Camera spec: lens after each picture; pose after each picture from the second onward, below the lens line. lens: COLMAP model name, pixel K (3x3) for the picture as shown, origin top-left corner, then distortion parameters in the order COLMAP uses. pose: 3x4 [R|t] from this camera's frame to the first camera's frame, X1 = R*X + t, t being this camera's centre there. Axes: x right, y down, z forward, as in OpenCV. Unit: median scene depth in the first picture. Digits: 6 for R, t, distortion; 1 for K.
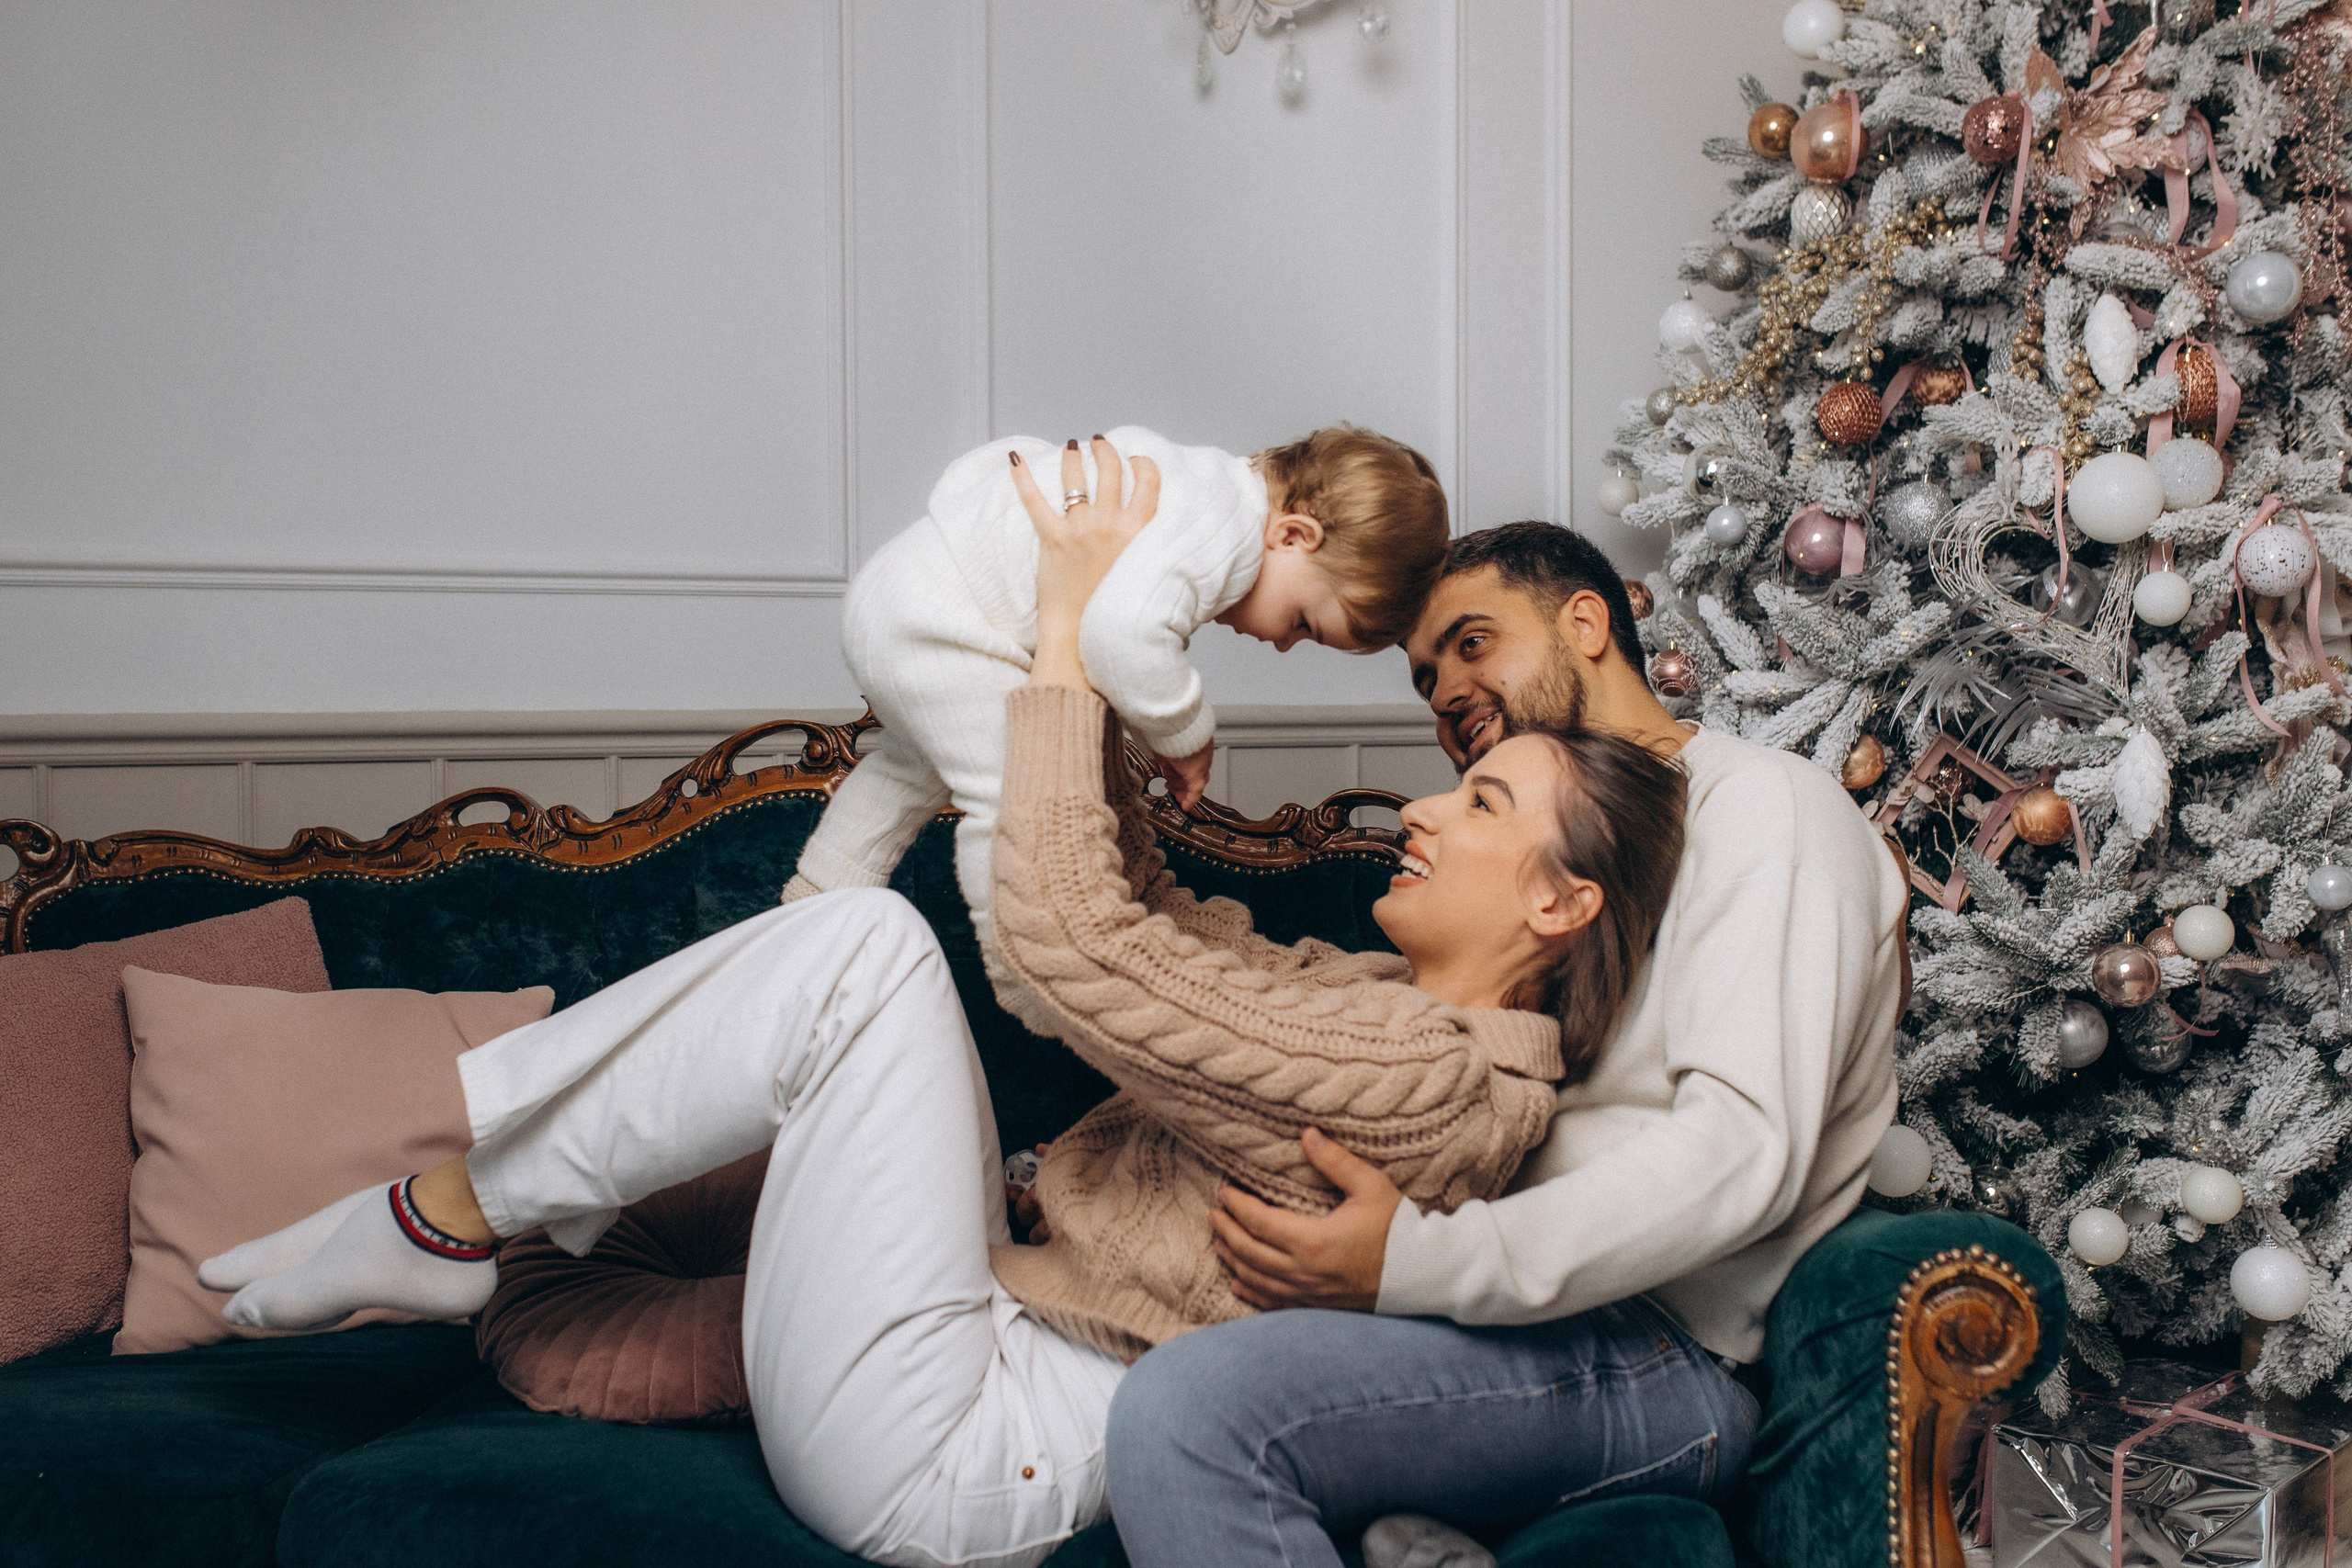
lens RADIAL K [[2393.0, 0, 1176.0], [0, 2393.0, 784.0], [0, 0, 1]] dist [-0.001238, 0.014277]
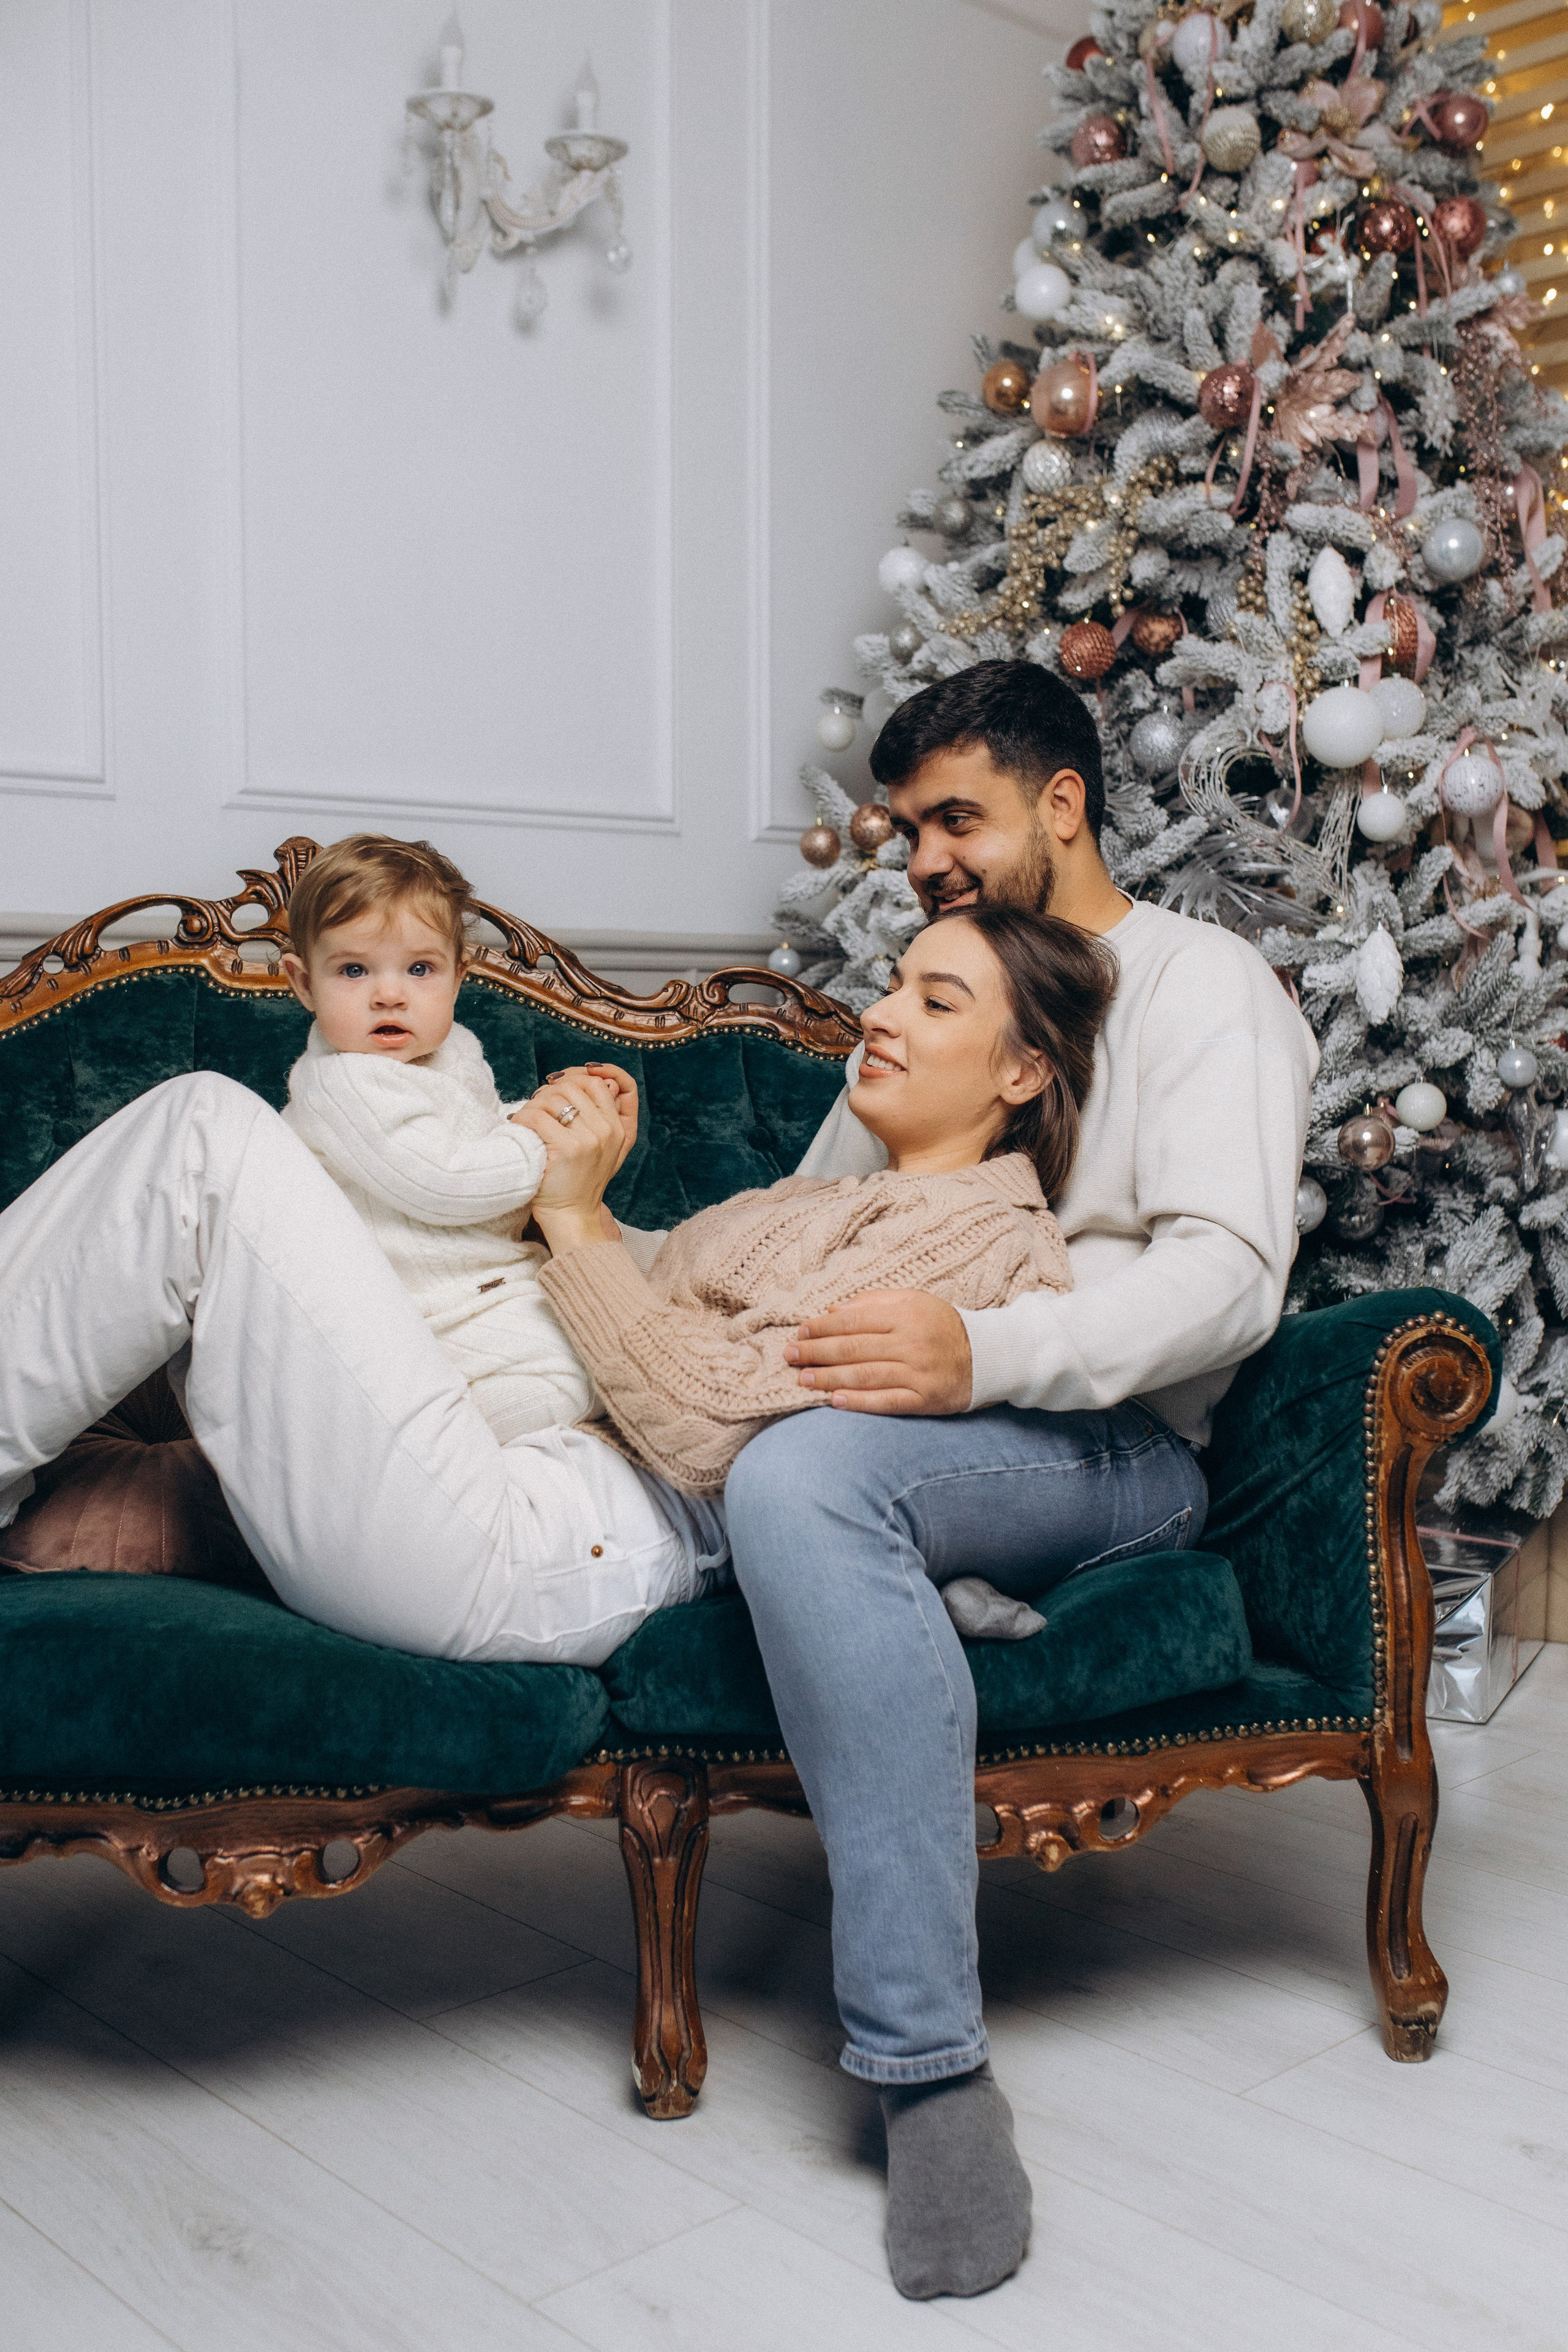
lens RADIAL K [[2393.3, 0, 784.0], [0, 2393.3, 1176.0], [0, 0, 1]] dist [-0.001238, 0.014277]
pose [[0.956264, -0.014627, 0.292139, -0.191532], [0.005816, 0.999502, 0.031006, 0.055161], [-0.292448, -0.027951, 0.955873, -0.011325]]
